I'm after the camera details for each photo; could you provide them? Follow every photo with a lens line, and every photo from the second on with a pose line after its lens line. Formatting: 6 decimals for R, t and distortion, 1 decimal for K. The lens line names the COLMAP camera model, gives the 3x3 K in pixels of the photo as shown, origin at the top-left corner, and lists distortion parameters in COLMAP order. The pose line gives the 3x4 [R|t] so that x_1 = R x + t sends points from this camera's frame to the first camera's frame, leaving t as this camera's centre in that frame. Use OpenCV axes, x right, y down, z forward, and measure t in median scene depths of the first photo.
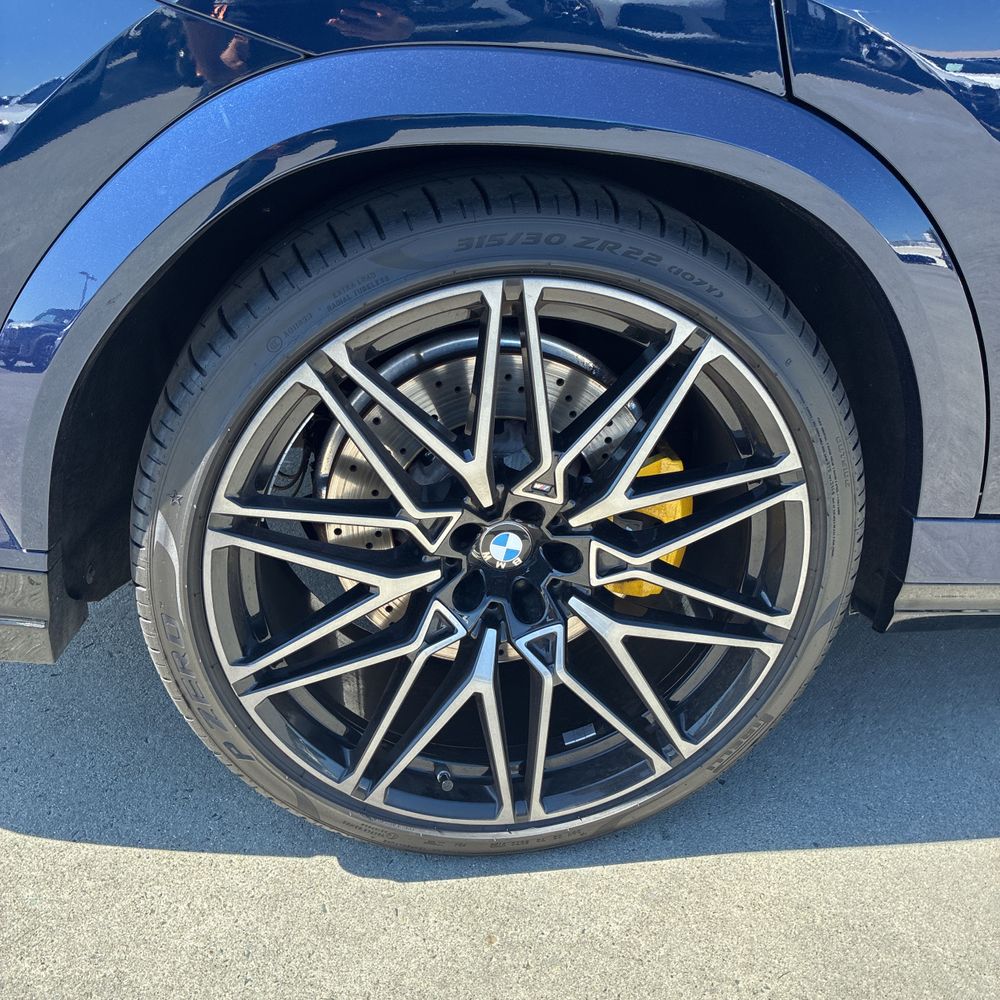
lens RADIAL K [[1003.6, 0, 486.1], [0, 1003.6, 478.4], [0, 0, 1]] dist [0.012235, 0.000000]
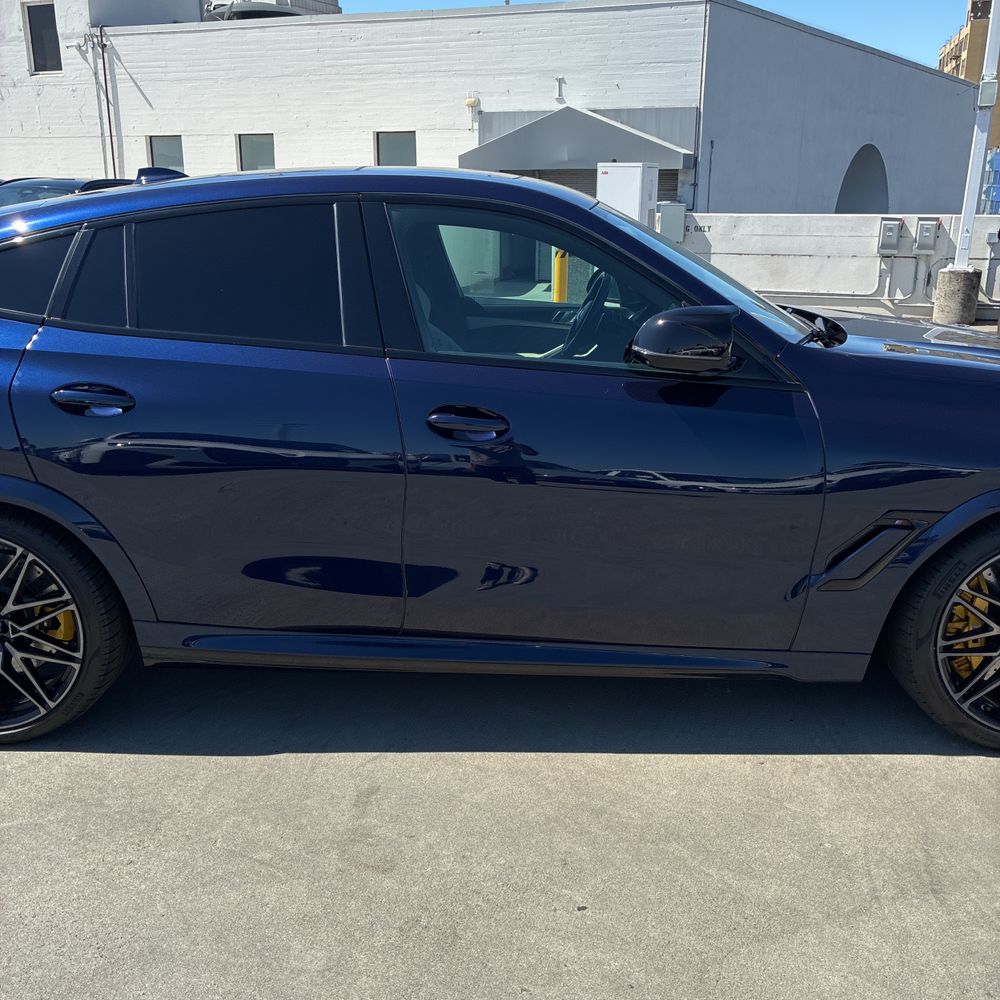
lens RADIAL K [[1003.6, 0, 490.4], [0, 1003.6, 493.0], [0, 0, 1]] dist [0.012235, 0.000000]
pose [[0.989392, 0.038745, -0.140006, 1.841461], [-0.058771, 0.988140, -0.141866, 0.029623], [0.132849, 0.148589, 0.979935, -1.663383]]
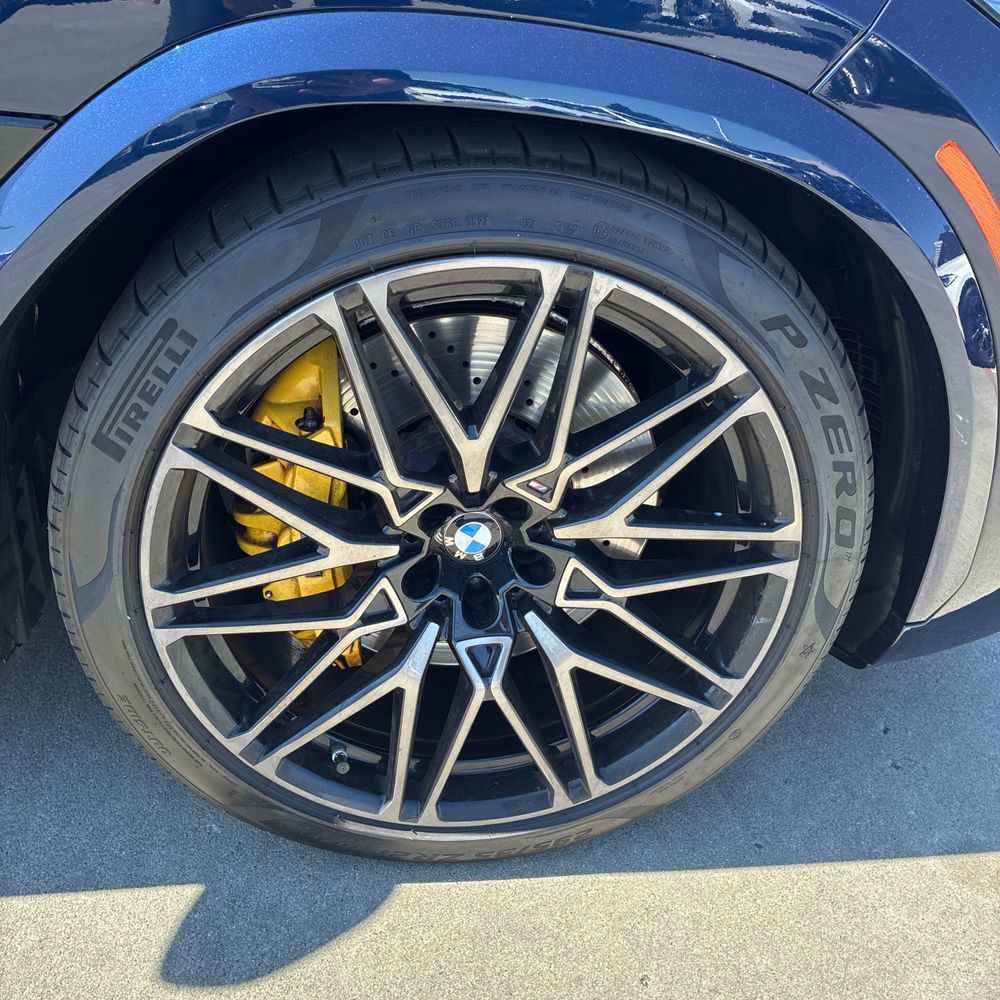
lens RADIAL K [[1003.6, 0, 479.6], [0, 1003.6, 476.8], [0, 0, 1]] dist [0.012235, 0.000000]
pose [[0.997765, 0.058625, 0.032056, 2.948166], [-0.061258, 0.994191, 0.088500, -0.221652], [-0.026682, -0.090266, 0.995560, 0.492623]]
